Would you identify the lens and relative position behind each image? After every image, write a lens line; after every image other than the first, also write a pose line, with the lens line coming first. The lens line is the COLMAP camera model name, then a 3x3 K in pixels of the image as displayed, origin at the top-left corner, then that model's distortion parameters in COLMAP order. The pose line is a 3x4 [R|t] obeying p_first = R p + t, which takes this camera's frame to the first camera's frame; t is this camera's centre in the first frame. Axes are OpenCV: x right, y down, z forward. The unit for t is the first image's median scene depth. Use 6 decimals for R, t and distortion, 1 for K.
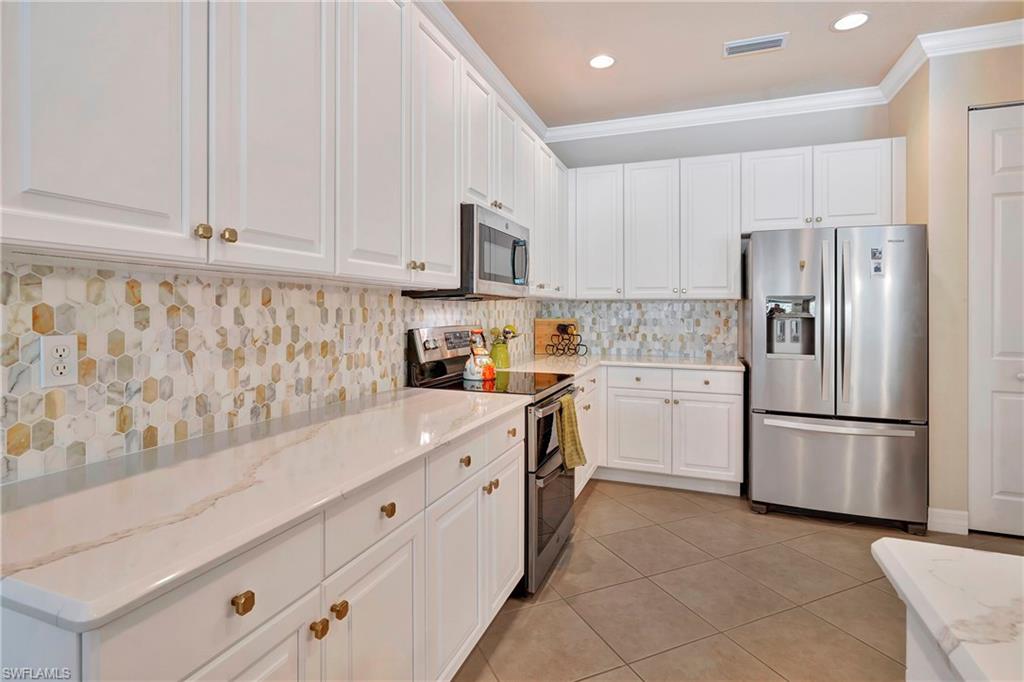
lens RADIAL K [[506.0, 0, 510.9], [0, 506.0, 314.0], [0, 0, 1]] dist [-0.008109, 0.005197]
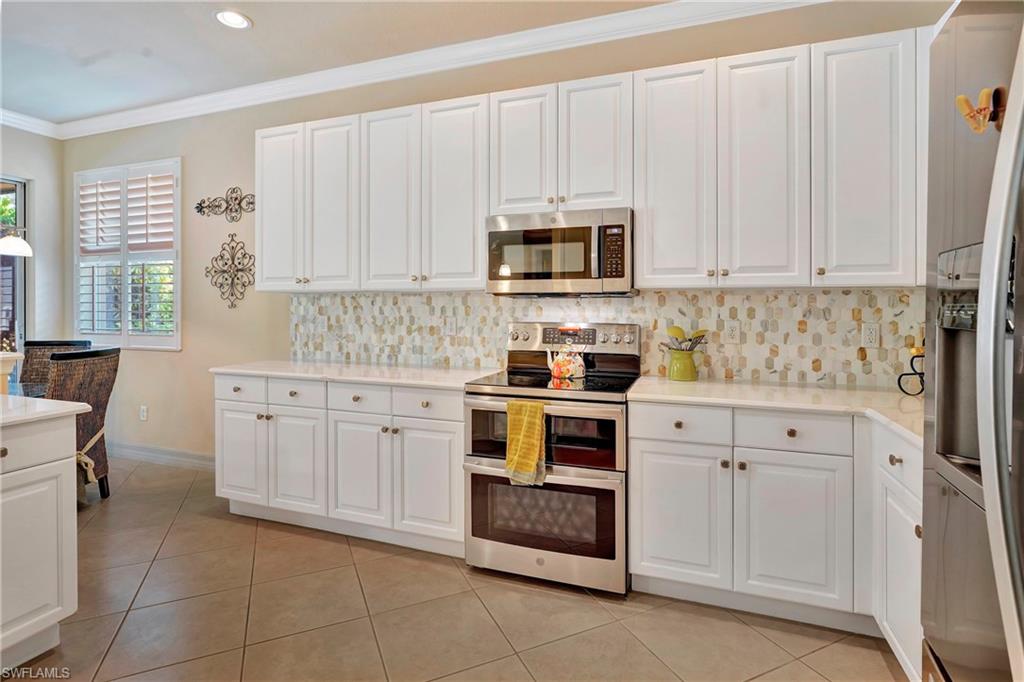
lens RADIAL K [[506.0, 0, 513.4], [0, 506.0, 307.0], [0, 0, 1]] dist [-0.008109, 0.005197]
pose [[0.017402, -0.002967, -0.999844, 1.491700], [-0.007306, 0.999969, -0.003094, -0.006729], [0.999822, 0.007359, 0.017379, 1.401459]]
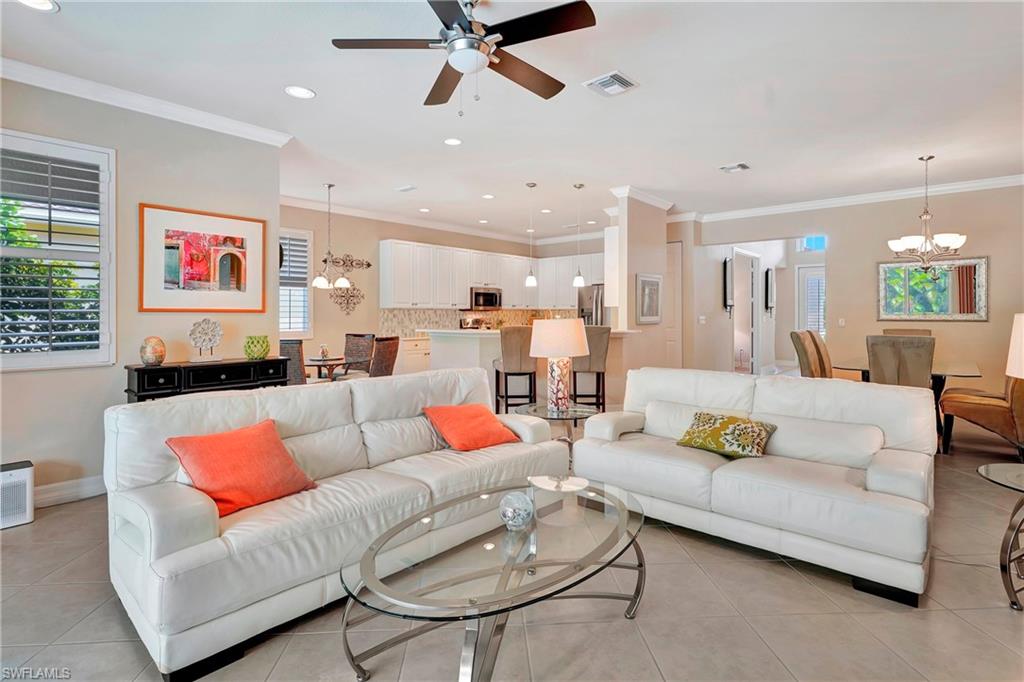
lens RADIAL K [[506.0, 0, 509.6], [0, 506.0, 312.0], [0, 0, 1]] dist [-0.008109, 0.005197]
pose [[0.930530, -0.001975, -0.366211, 2.201336], [-0.000968, 0.999969, -0.007851, 0.007907], [0.366215, 0.007660, 0.930499, -3.458487]]
